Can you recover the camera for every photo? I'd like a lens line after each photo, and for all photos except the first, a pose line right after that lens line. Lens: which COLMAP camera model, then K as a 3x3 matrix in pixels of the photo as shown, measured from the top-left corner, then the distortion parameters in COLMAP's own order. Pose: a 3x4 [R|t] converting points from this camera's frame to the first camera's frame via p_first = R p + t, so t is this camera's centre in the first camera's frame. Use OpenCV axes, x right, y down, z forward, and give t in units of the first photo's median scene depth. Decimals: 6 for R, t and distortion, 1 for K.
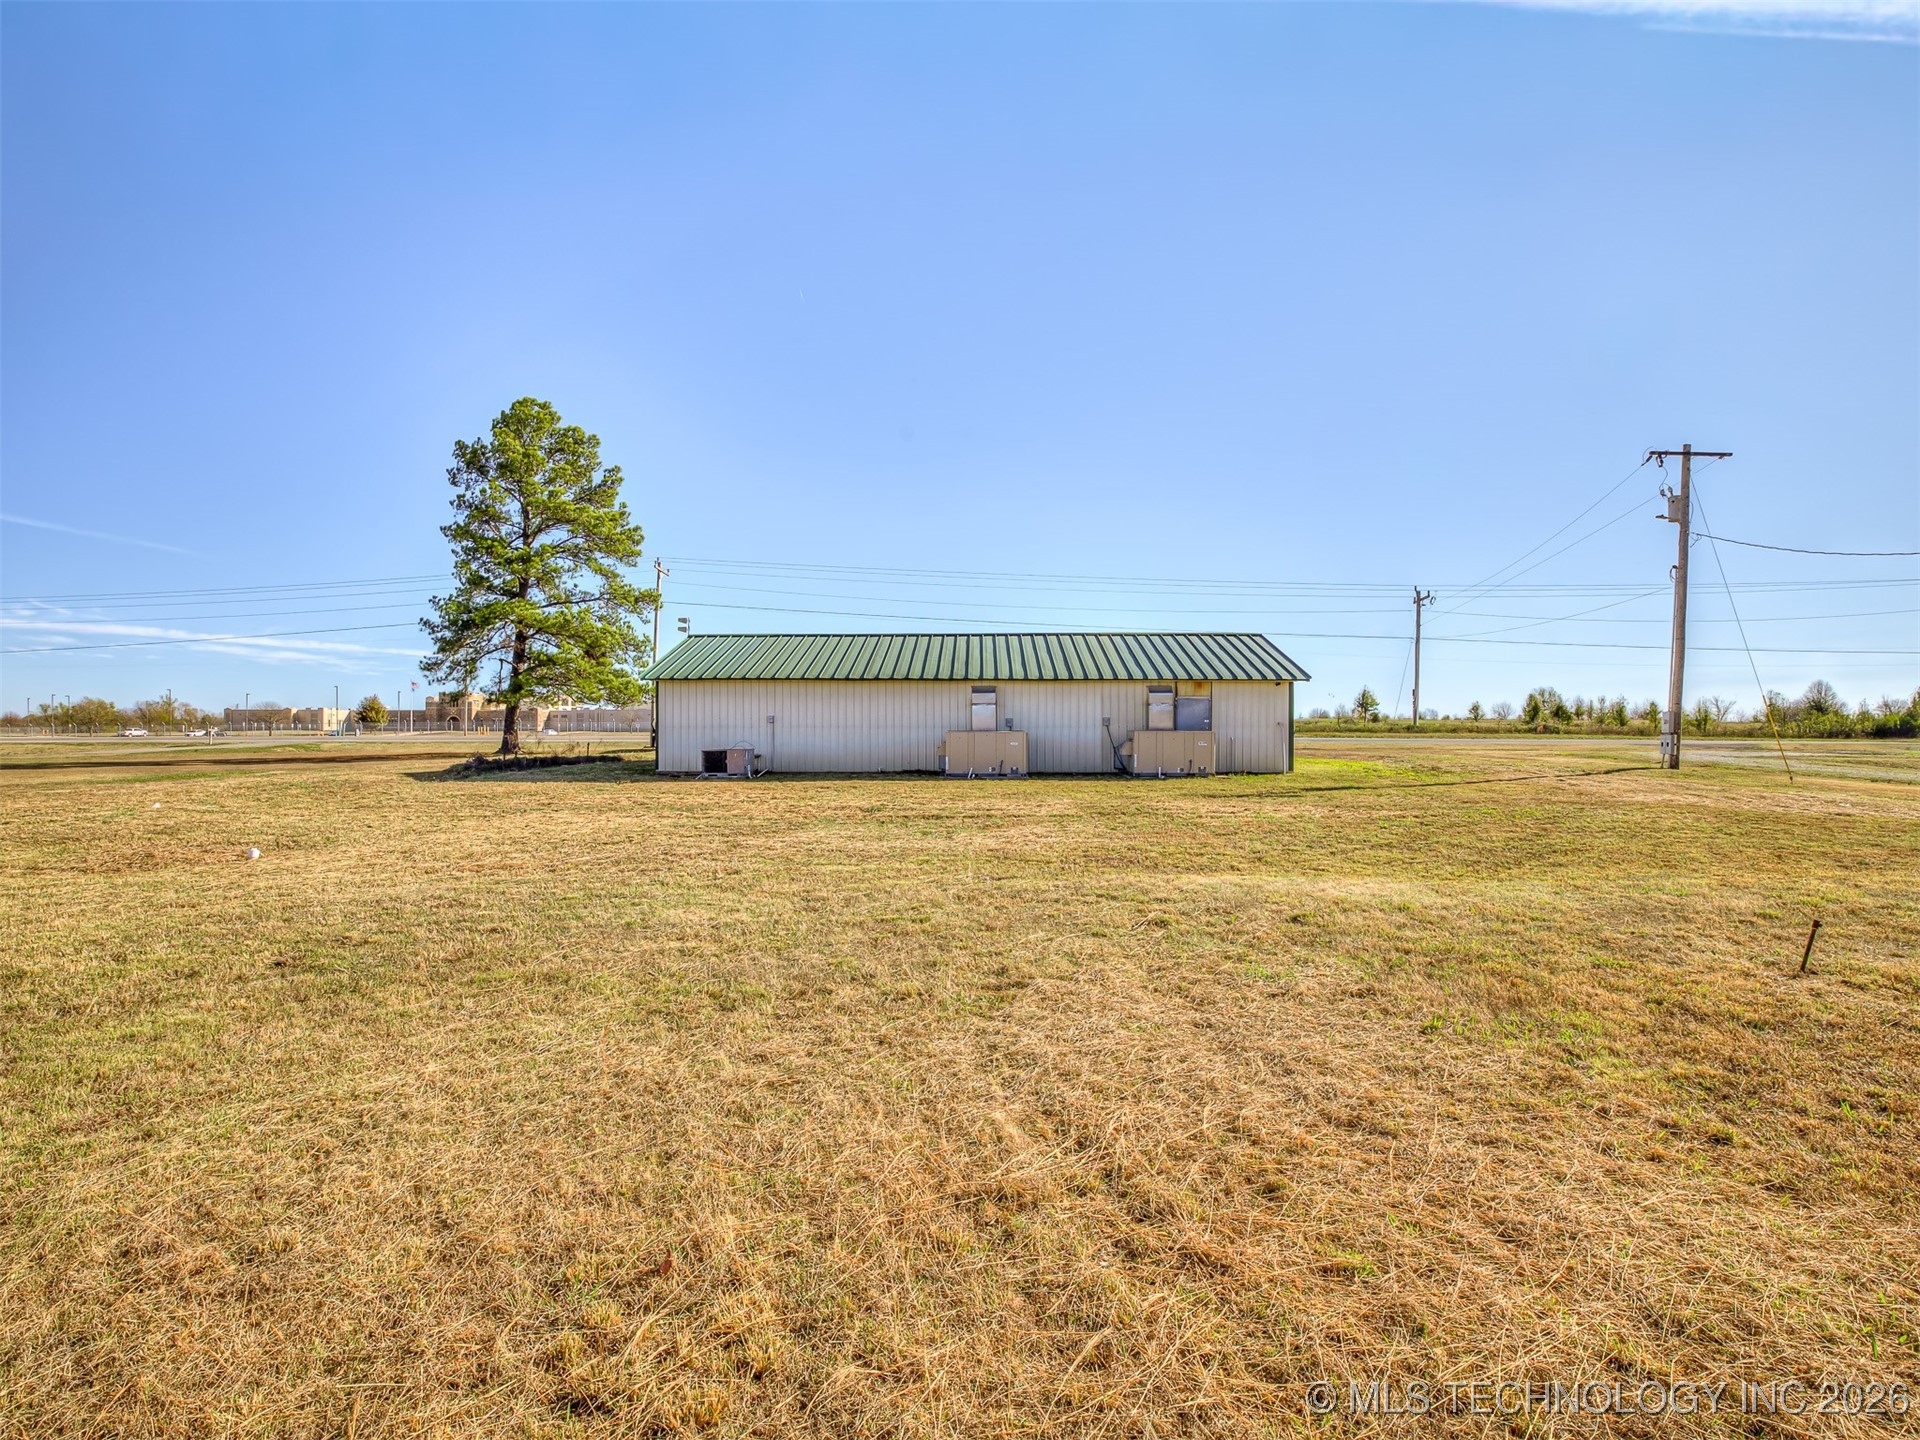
lens RADIAL K [[928.5, 0, 950.6], [0, 928.5, 713.1], [0, 0, 1]] dist [-0.021227, 0.002202]
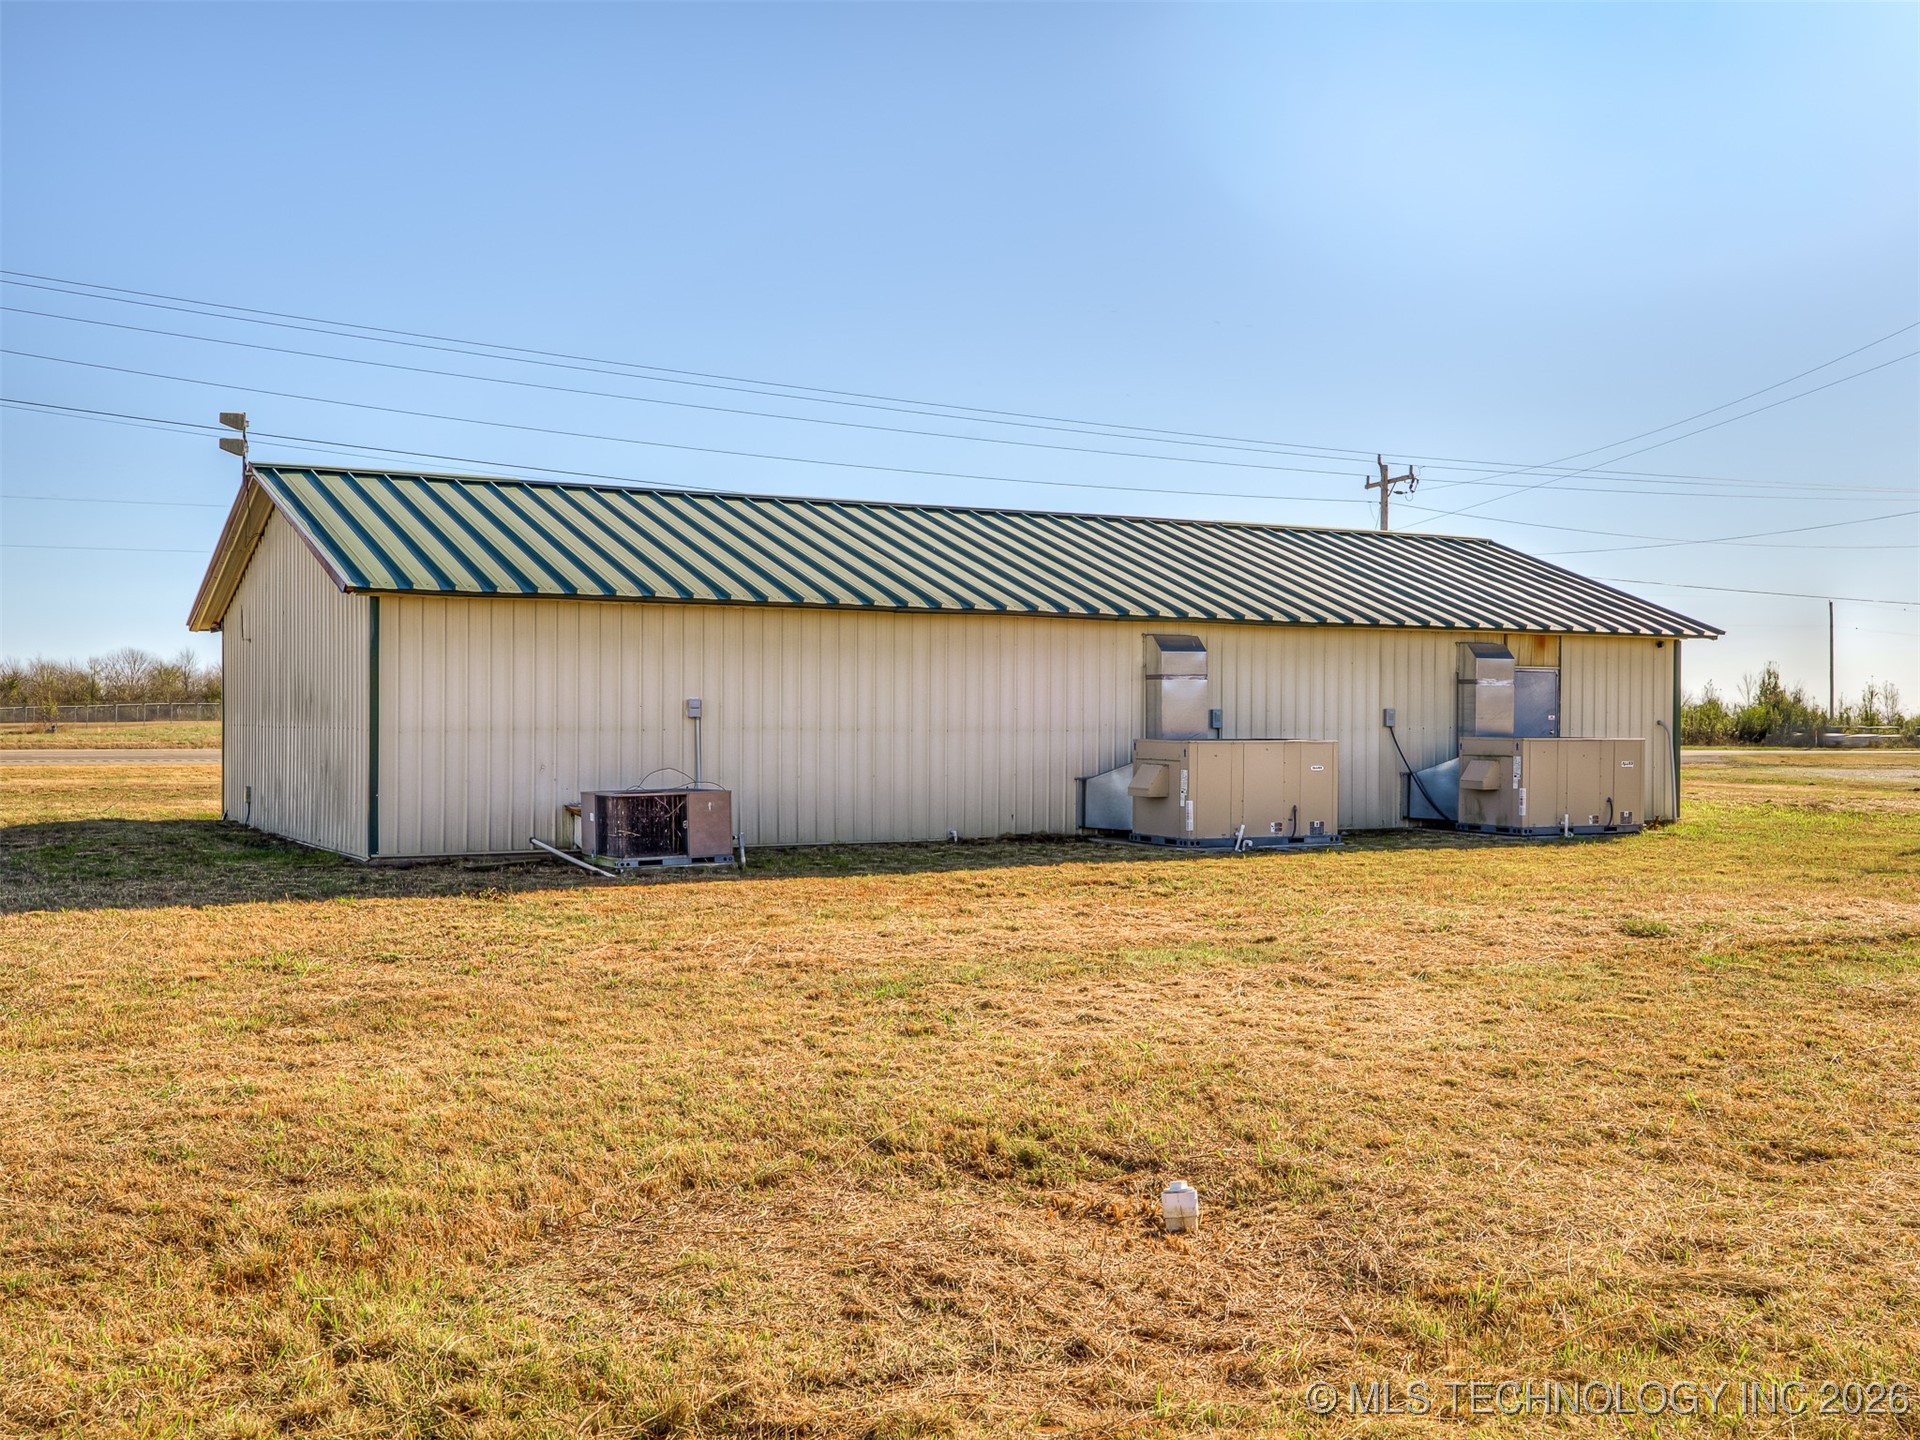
lens RADIAL K [[2025.5, 0, 1001.0], [0, 2025.5, 713.8], [0, 0, 1]] dist [0.089791, 0.000000]
pose [[0.861846, 0.003464, 0.507158, -0.413589], [-0.009419, 0.999914, 0.009176, -0.000356], [-0.507083, -0.012686, 0.861804, 0.185108]]
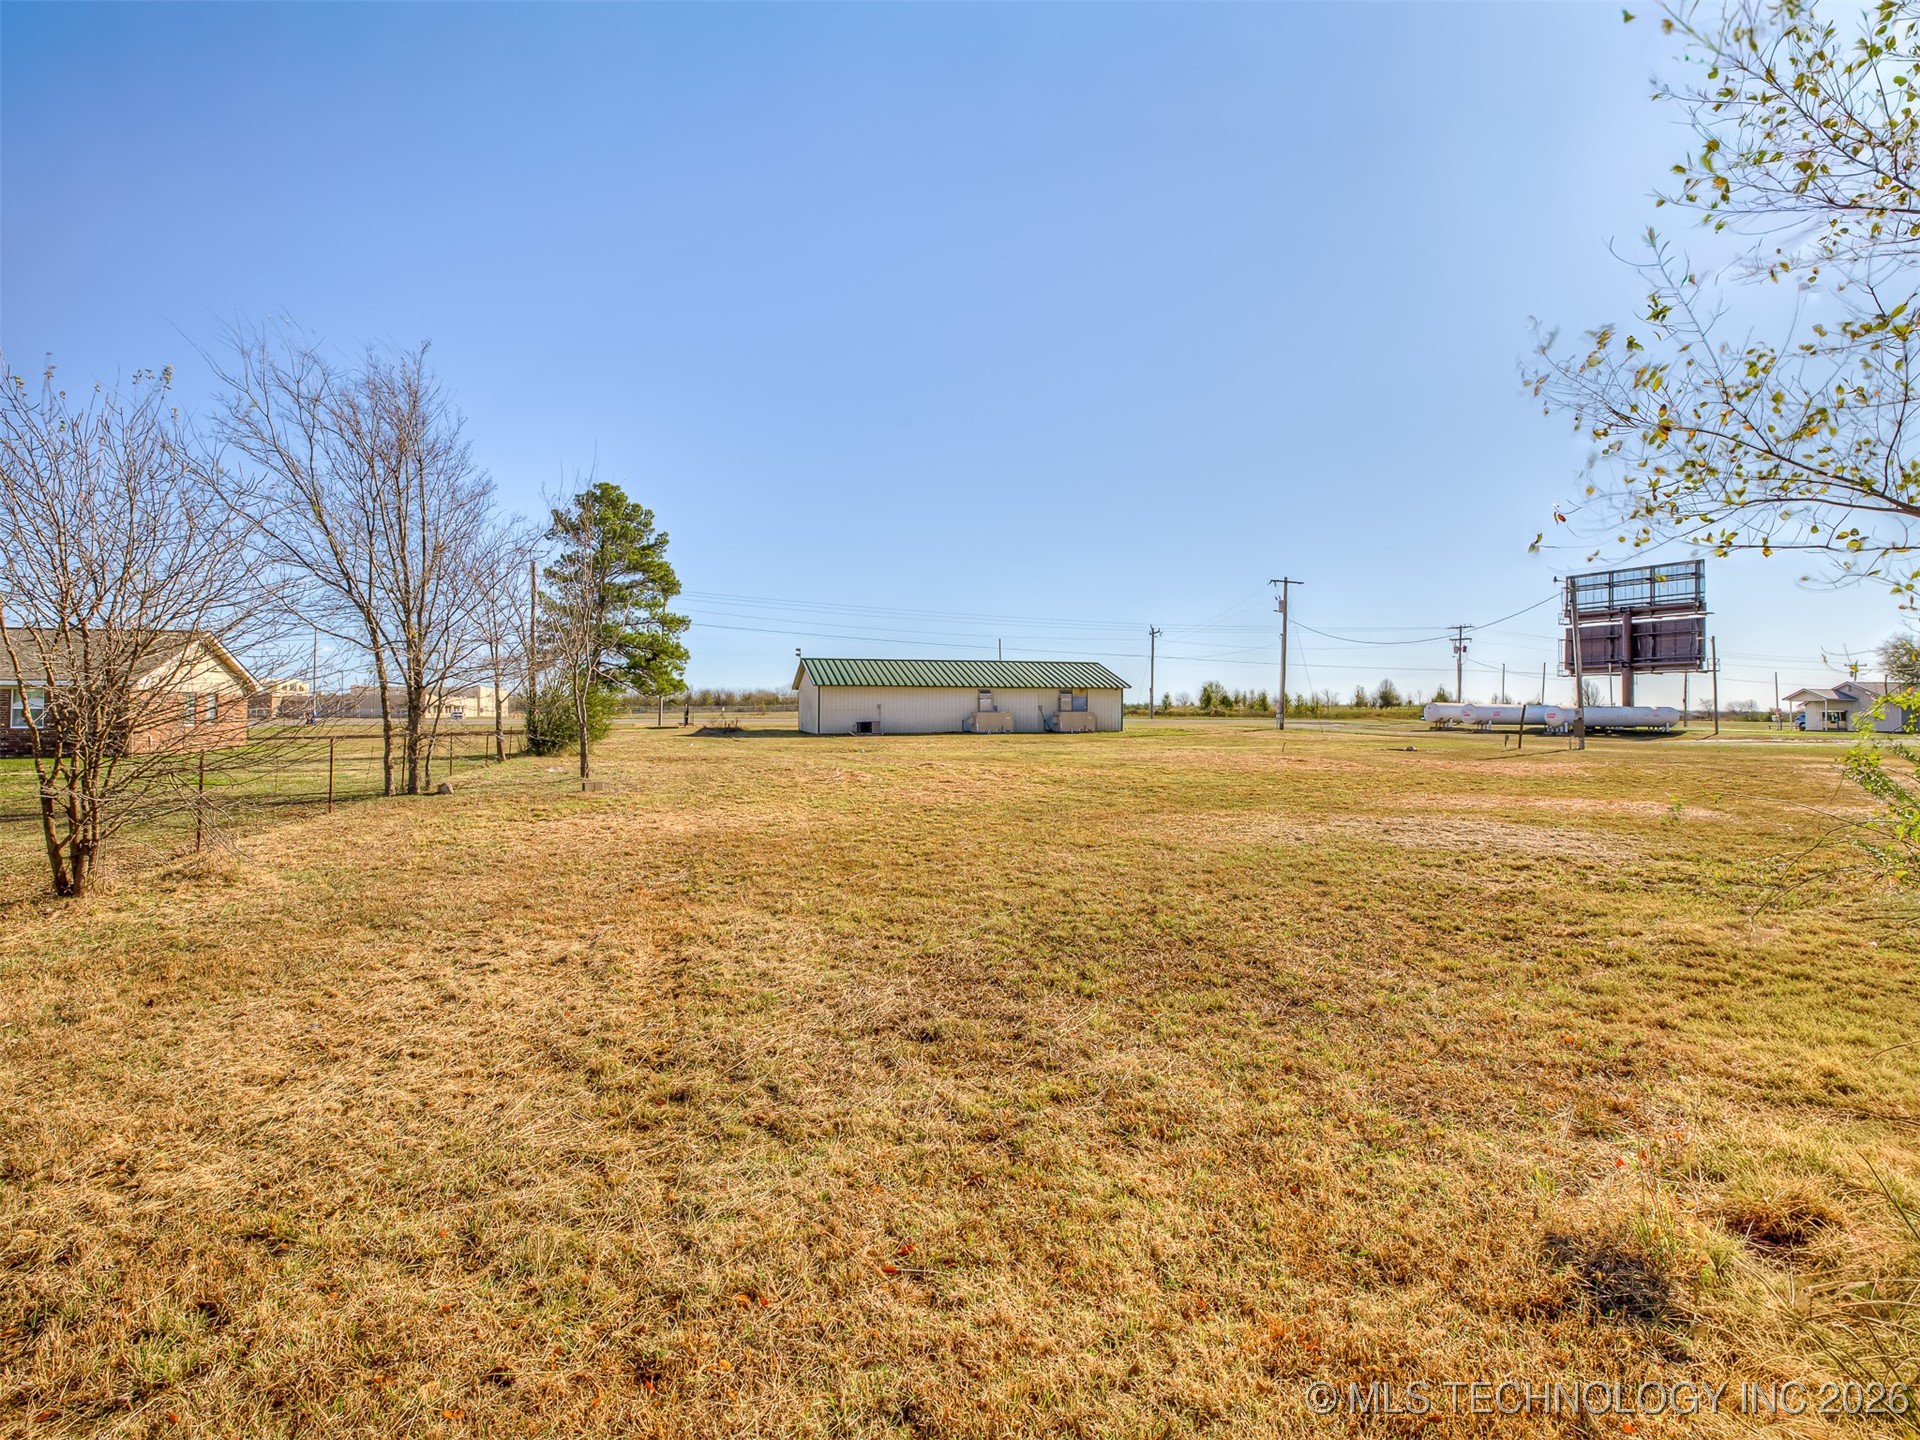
lens RADIAL K [[928.5, 0, 939.1], [0, 928.5, 689.4], [0, 0, 1]] dist [-0.021227, 0.002202]
pose [[0.958176, 0.006866, 0.286096, -0.515171], [-0.004012, 0.999936, -0.010561, -0.006721], [-0.286150, 0.008971, 0.958143, -0.734231]]
